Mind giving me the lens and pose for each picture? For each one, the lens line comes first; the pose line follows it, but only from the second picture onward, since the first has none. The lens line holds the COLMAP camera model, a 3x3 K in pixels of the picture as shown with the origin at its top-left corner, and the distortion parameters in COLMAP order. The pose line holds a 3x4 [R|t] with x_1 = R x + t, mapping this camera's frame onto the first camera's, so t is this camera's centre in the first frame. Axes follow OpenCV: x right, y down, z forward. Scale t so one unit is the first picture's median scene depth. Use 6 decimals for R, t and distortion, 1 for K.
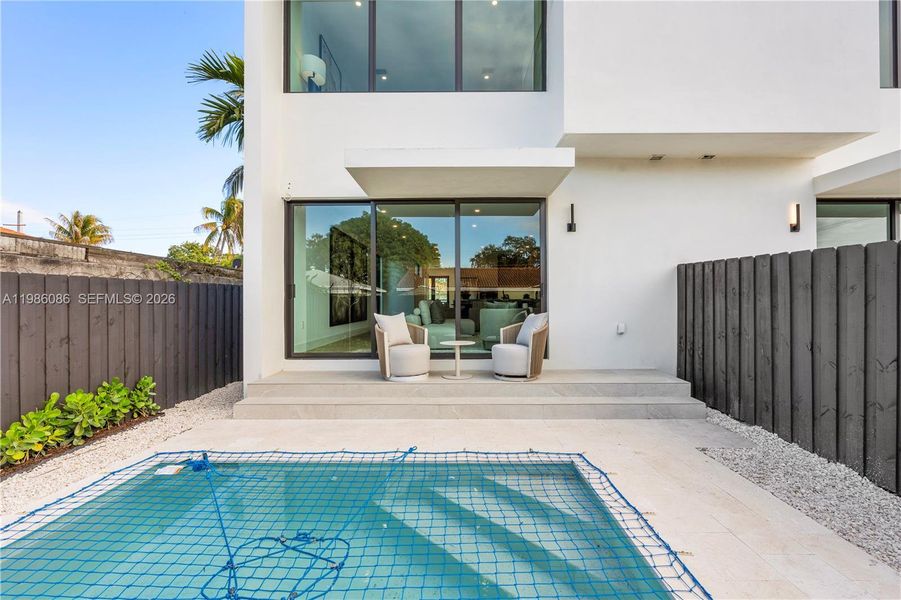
lens RADIAL K [[414.1, 0, 455.8], [0, 414.1, 291.9], [0, 0, 1]] dist [-0.004012, -0.000032]
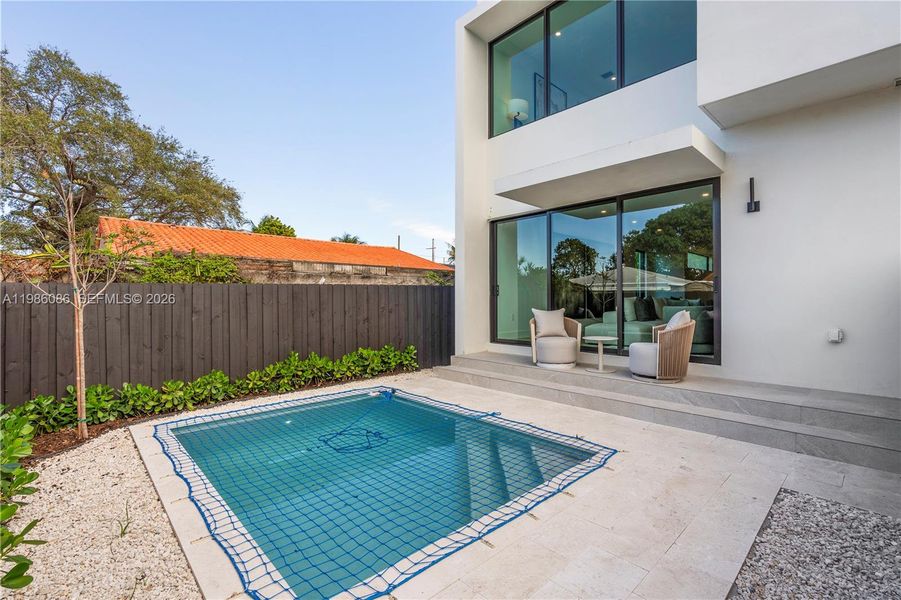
lens RADIAL K [[414.1, 0, 455.8], [0, 414.1, 291.9], [0, 0, 1]] dist [-0.004012, -0.000032]
pose [[0.687545, -0.012928, -0.726026, 0.563322], [0.019239, 0.999815, 0.000417, -0.001175], [0.725887, -0.014255, 0.687667, 0.022878]]
